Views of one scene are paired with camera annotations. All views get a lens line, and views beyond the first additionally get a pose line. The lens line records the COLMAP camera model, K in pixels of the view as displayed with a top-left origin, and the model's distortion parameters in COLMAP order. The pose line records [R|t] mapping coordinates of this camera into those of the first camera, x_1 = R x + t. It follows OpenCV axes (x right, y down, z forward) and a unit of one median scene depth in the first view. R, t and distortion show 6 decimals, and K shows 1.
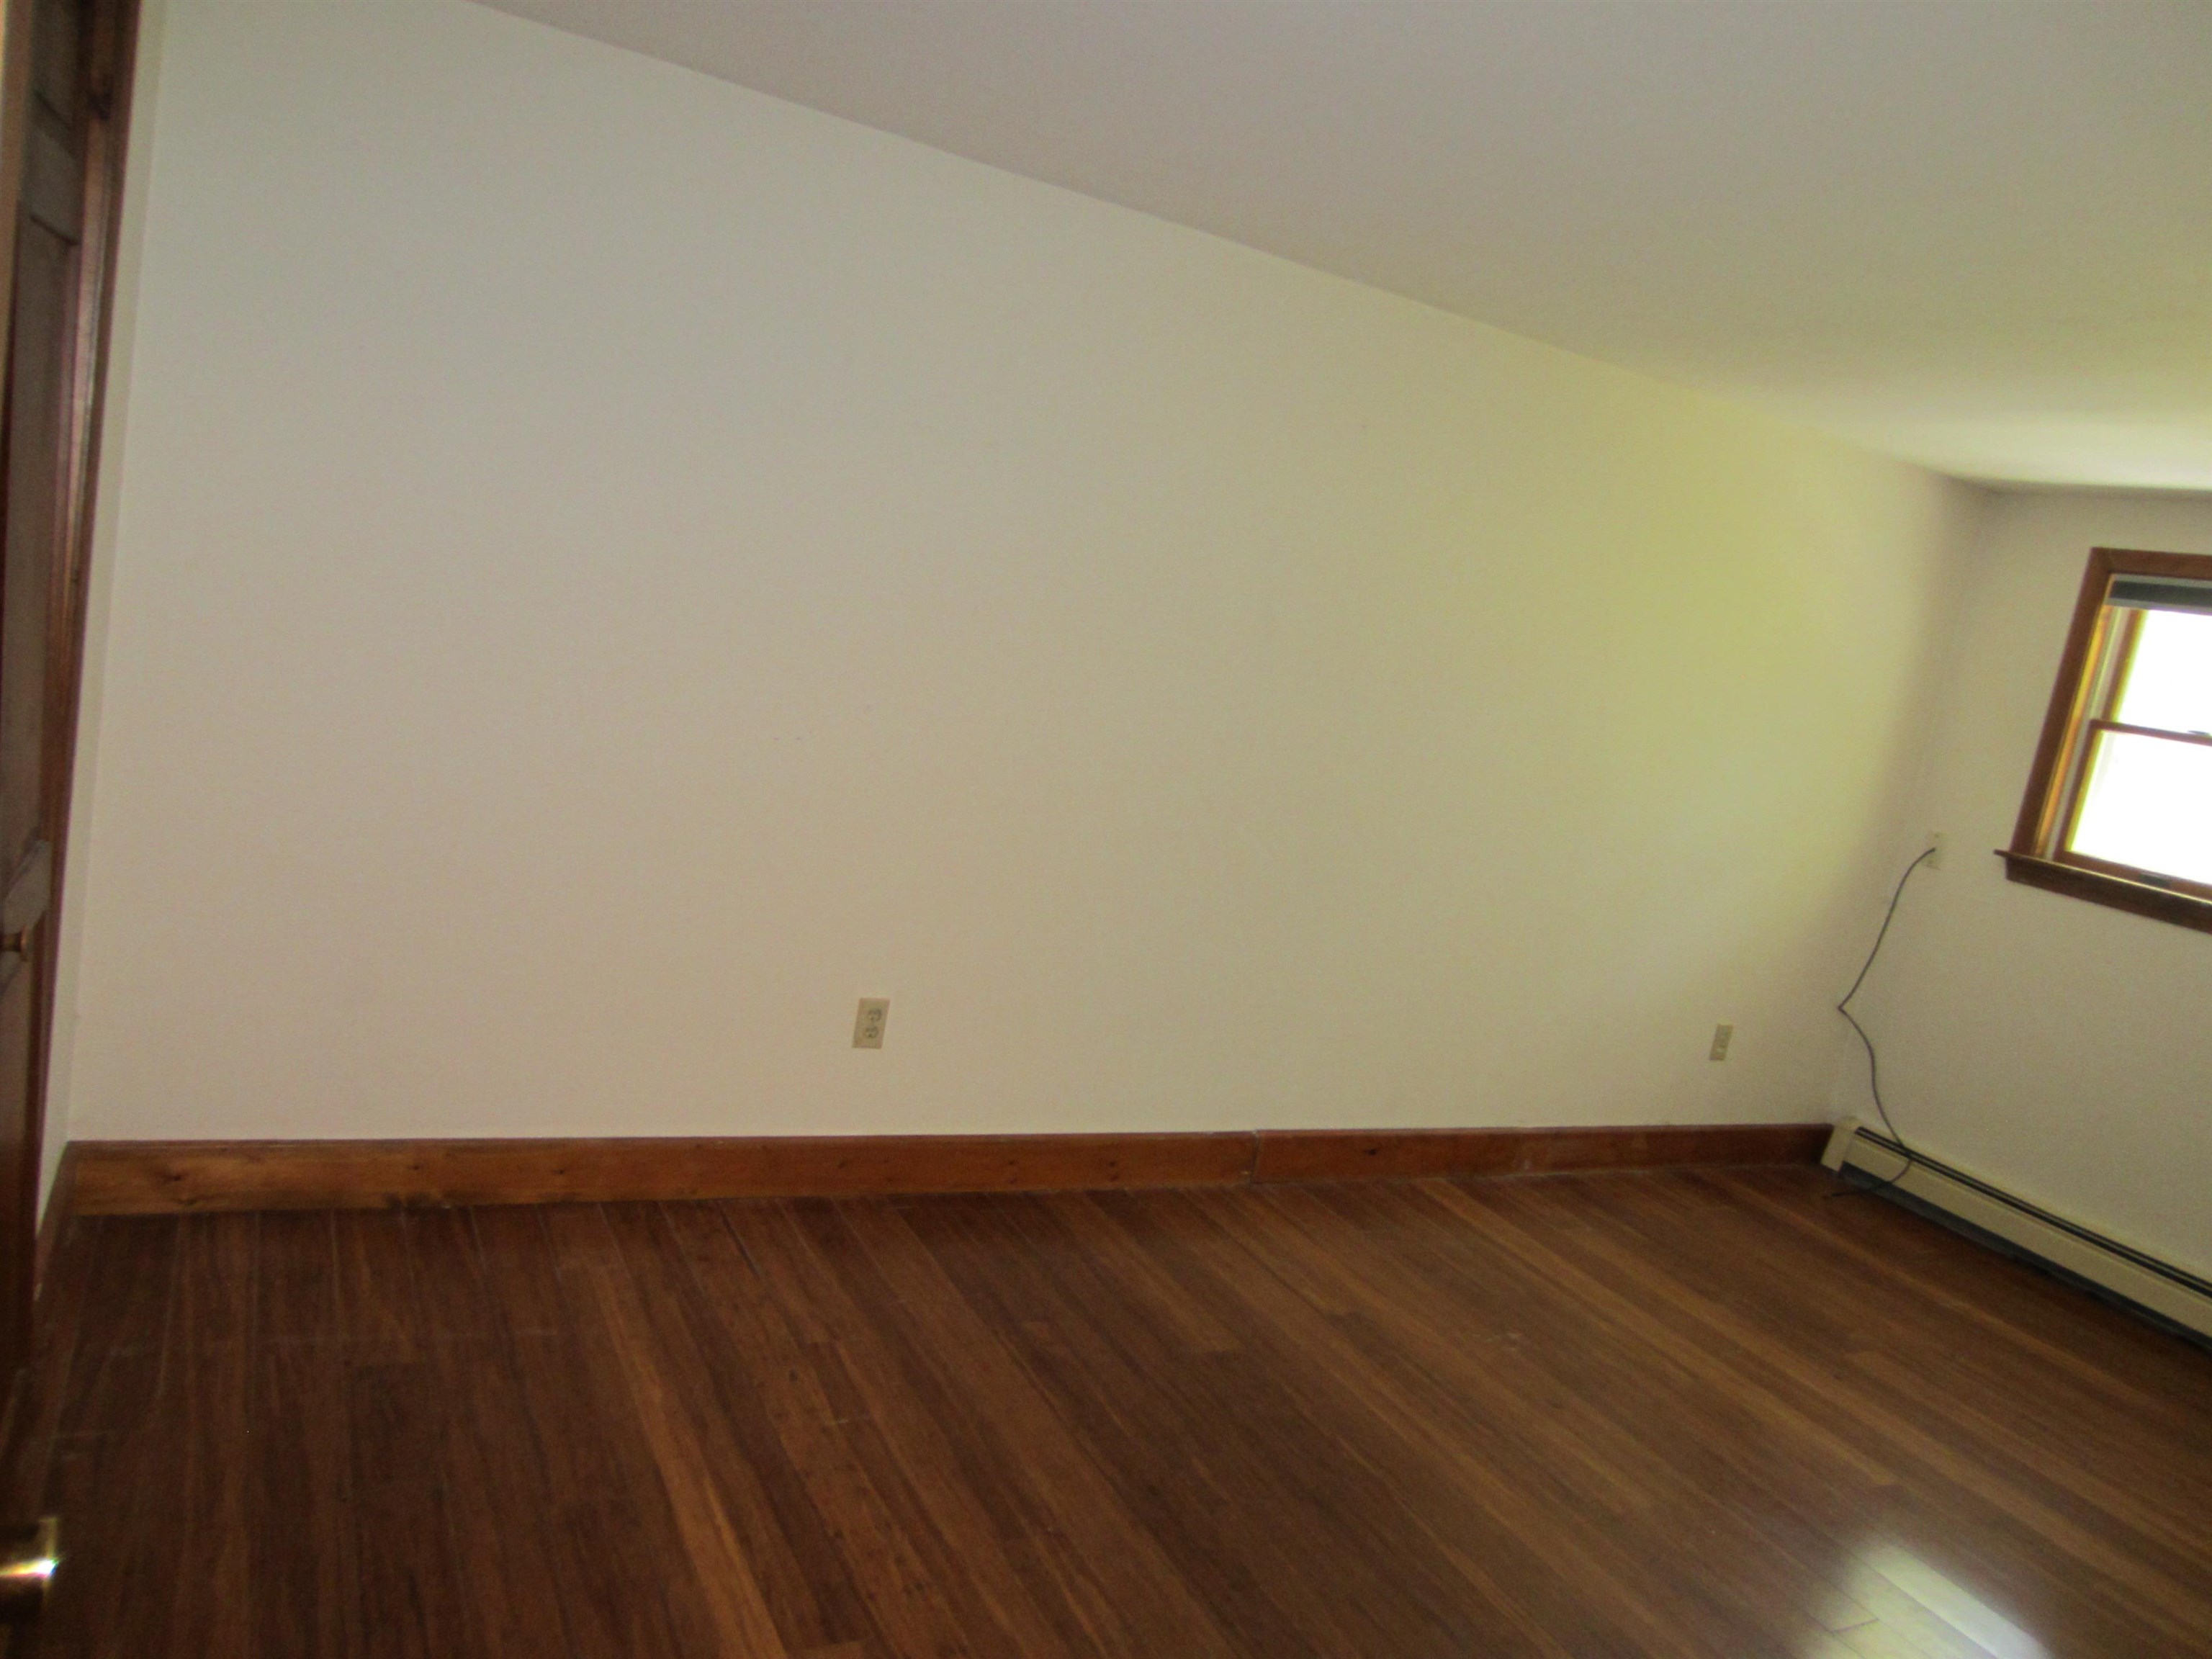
lens RADIAL K [[1559.6, 0, 1106.0], [0, 1559.6, 829.5], [0, 0, 1]] dist [-0.033001, -0.001831]
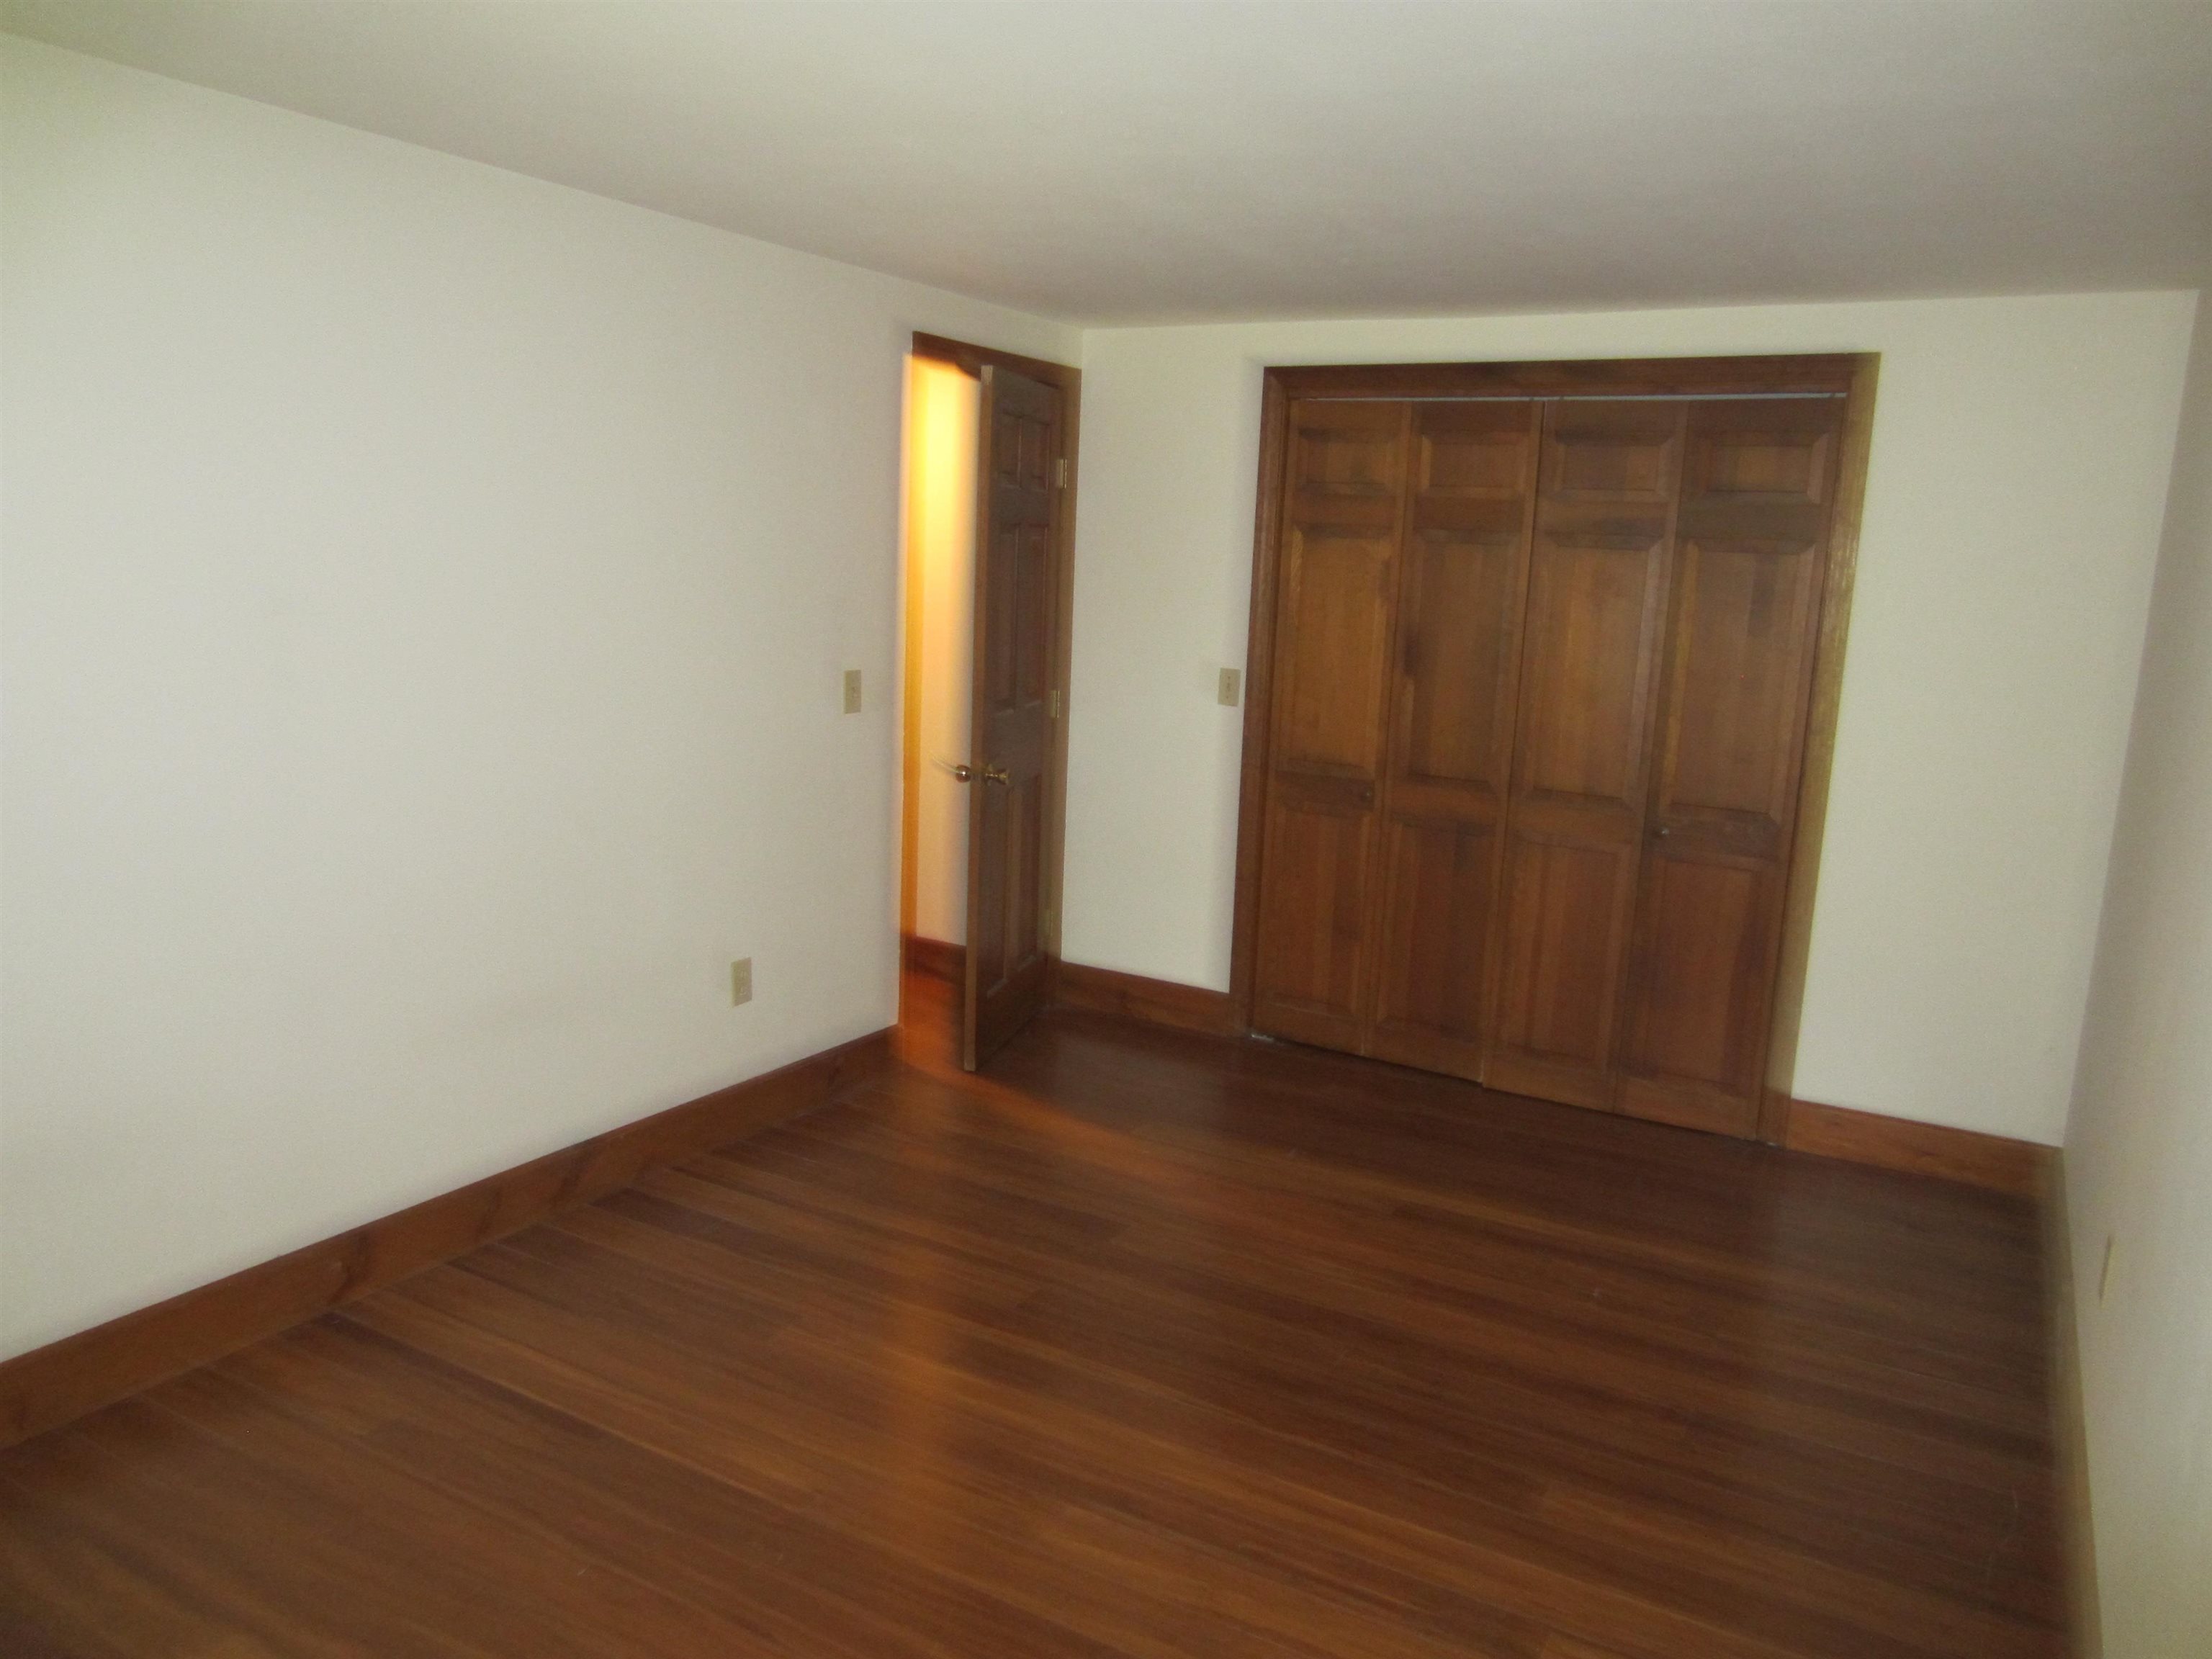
lens RADIAL K [[1559.6, 0, 1106.0], [0, 1559.6, 829.5], [0, 0, 1]] dist [-0.033001, -0.001831]
pose [[-0.824476, -0.119957, -0.553036, 0.882435], [-0.275477, 0.938742, 0.207066, -0.126196], [0.494319, 0.323070, -0.807016, 1.650840]]
